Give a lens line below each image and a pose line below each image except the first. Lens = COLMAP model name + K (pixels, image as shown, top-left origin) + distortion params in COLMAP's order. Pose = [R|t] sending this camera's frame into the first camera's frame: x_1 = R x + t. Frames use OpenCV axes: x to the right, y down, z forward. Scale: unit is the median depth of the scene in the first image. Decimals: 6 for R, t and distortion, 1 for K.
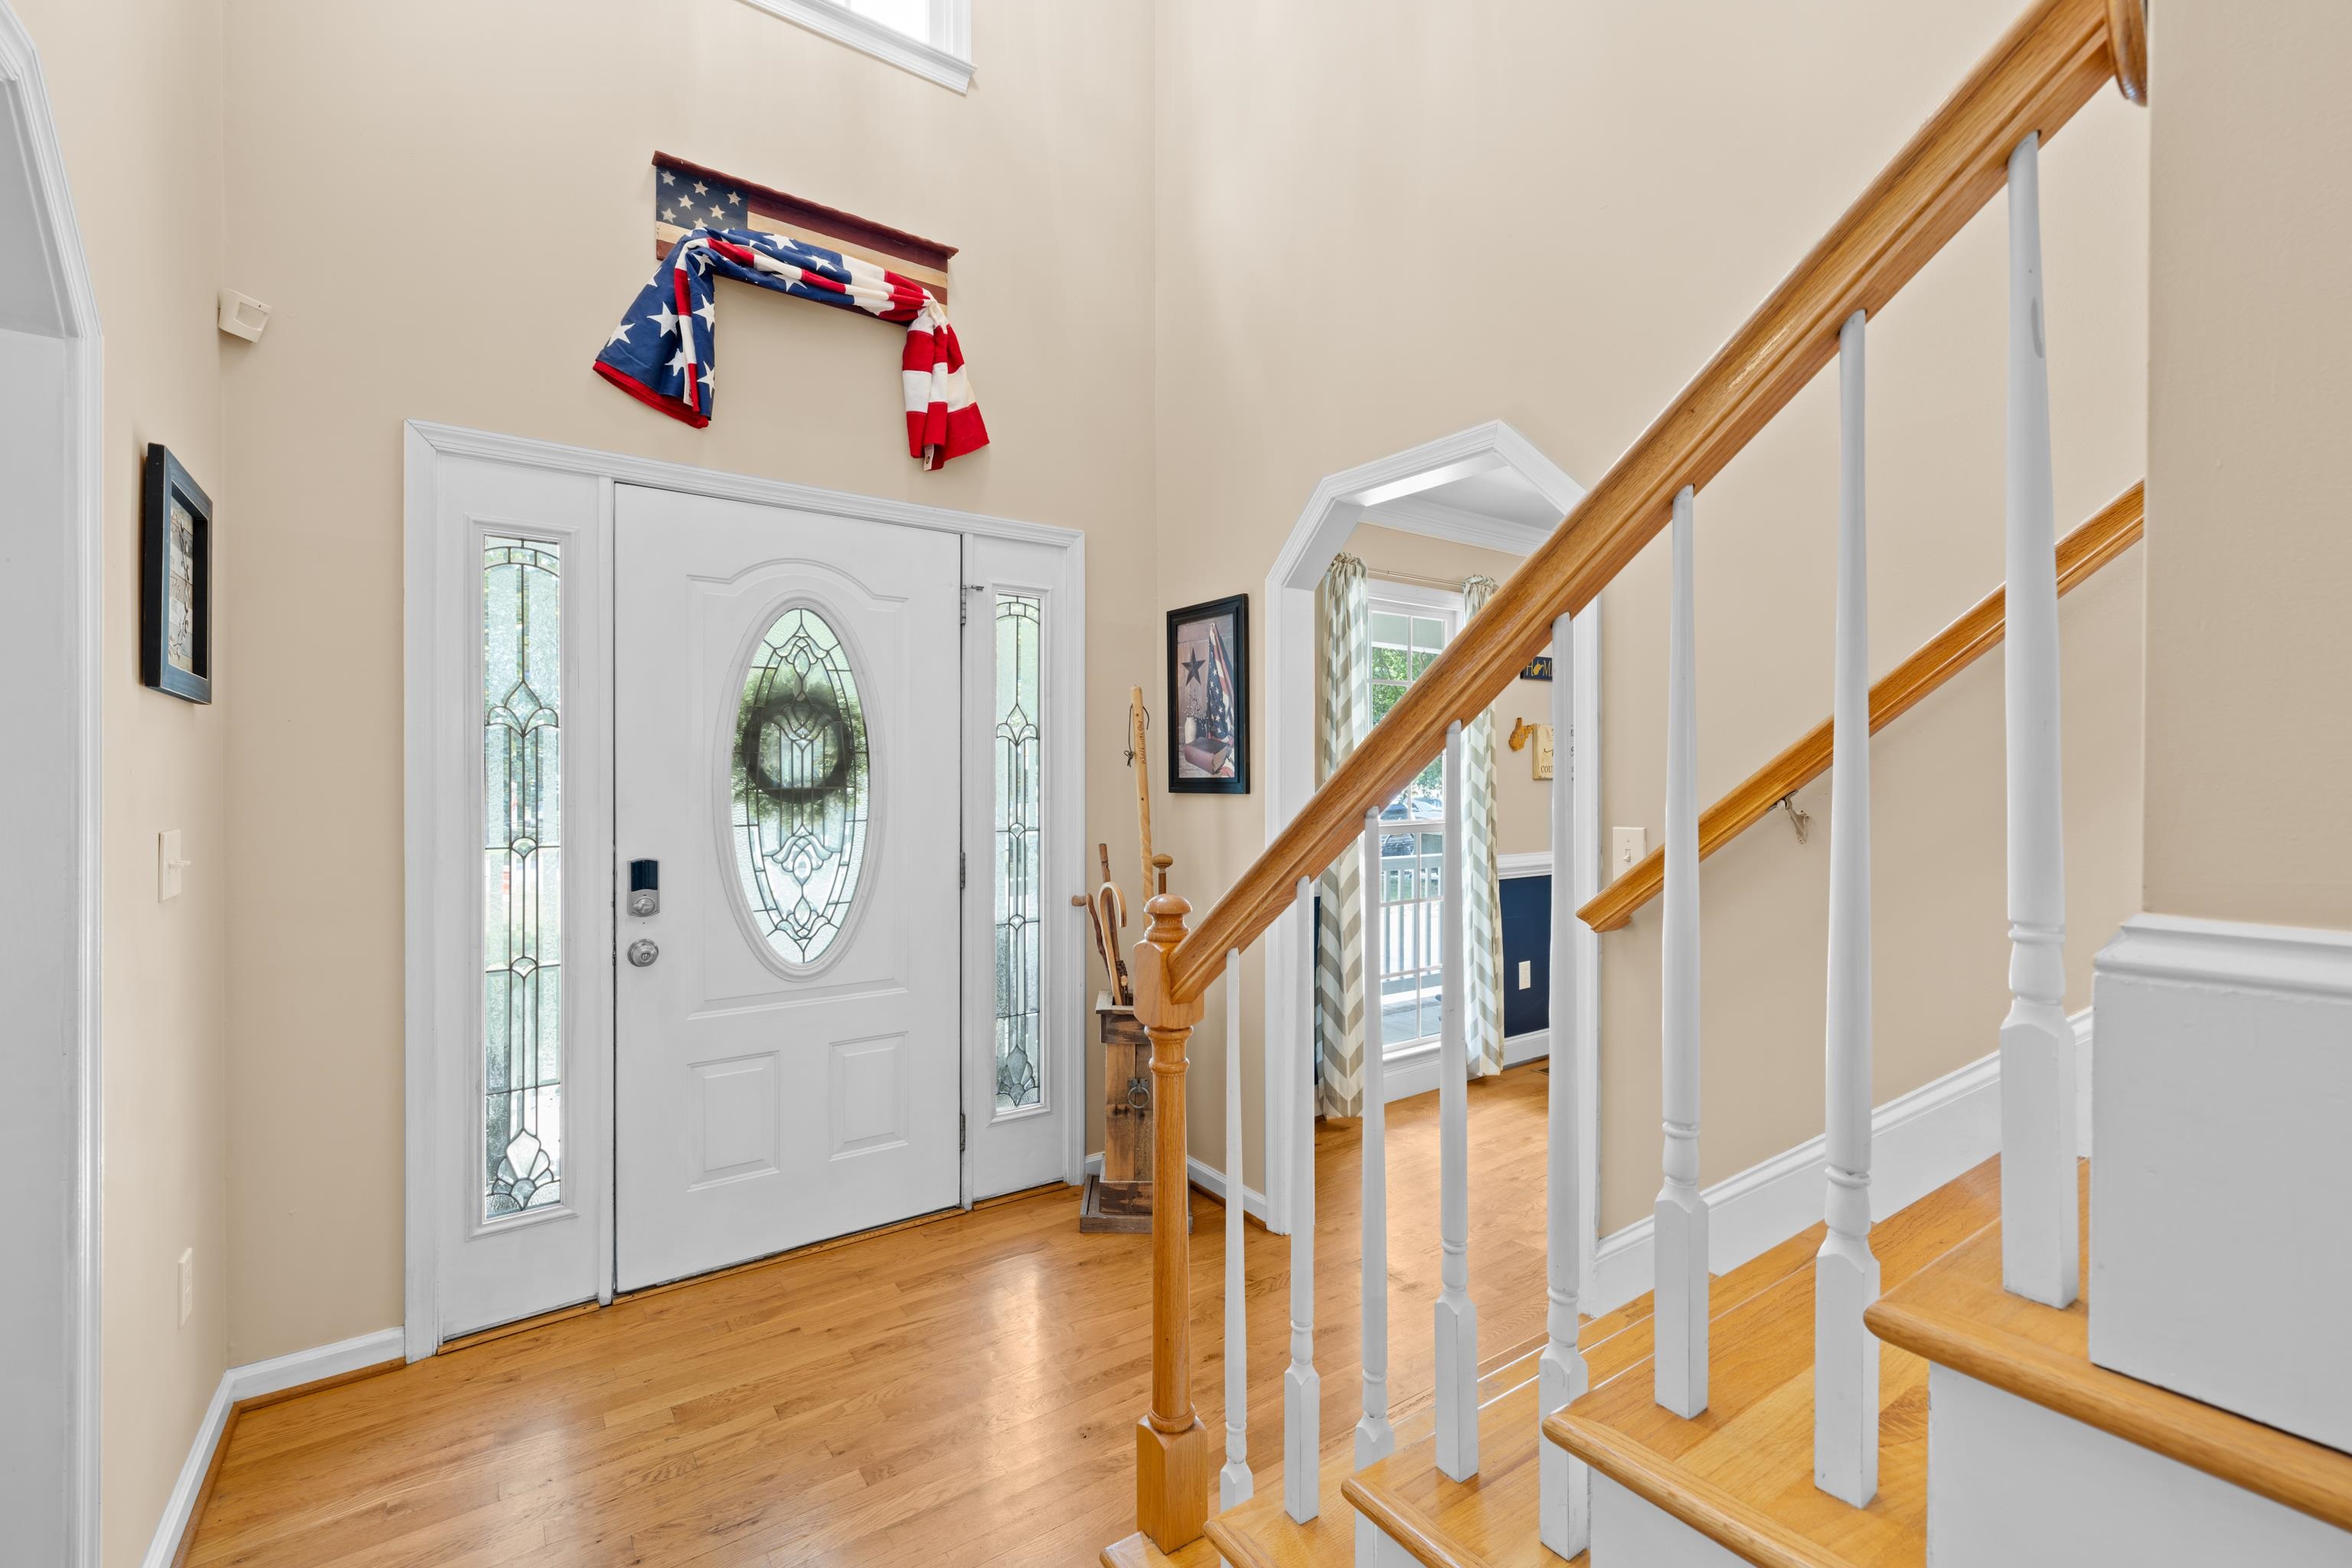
lens RADIAL K [[1004.0, 0, 1180.0], [0, 1004.0, 780.0], [0, 0, 1]] dist [-0.000628, 0.001265]
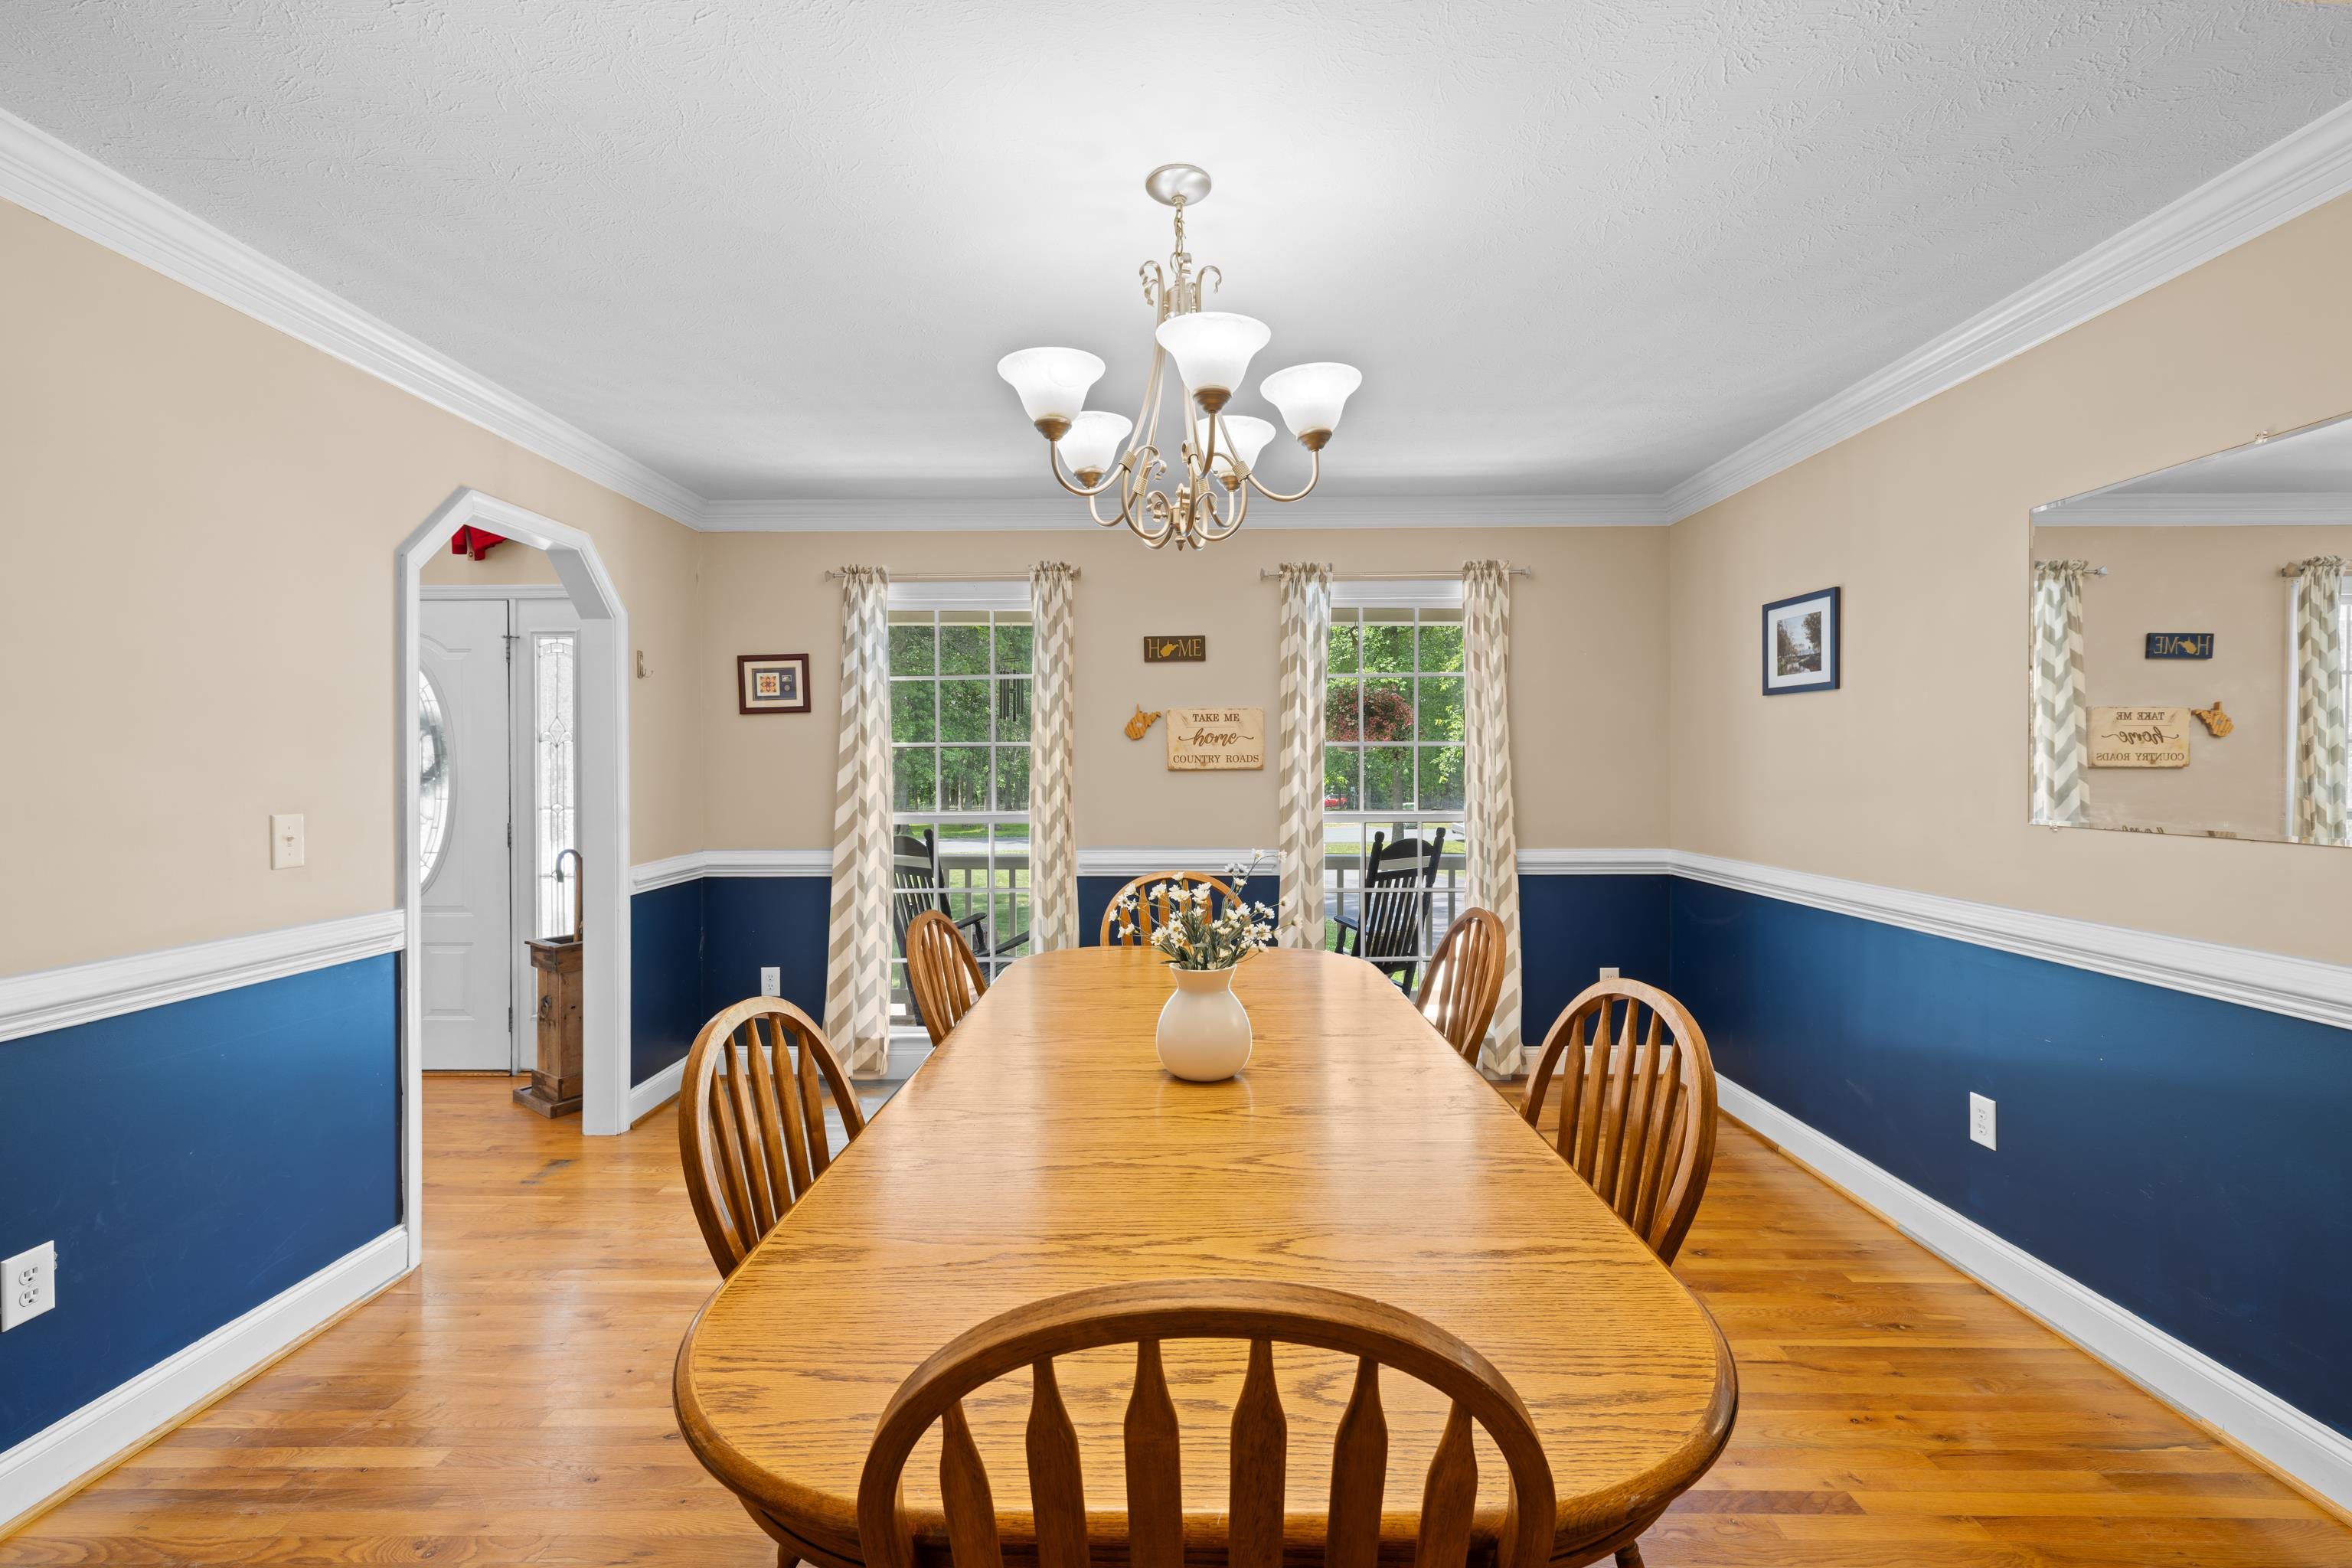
lens RADIAL K [[1004.0, 0, 1170.3], [0, 1004.0, 777.7], [0, 0, 1]] dist [-0.000628, 0.001265]
pose [[0.801558, -0.002506, -0.597912, 1.380939], [0.001459, 0.999996, -0.002236, 0.012762], [0.597916, 0.000920, 0.801559, 0.415299]]
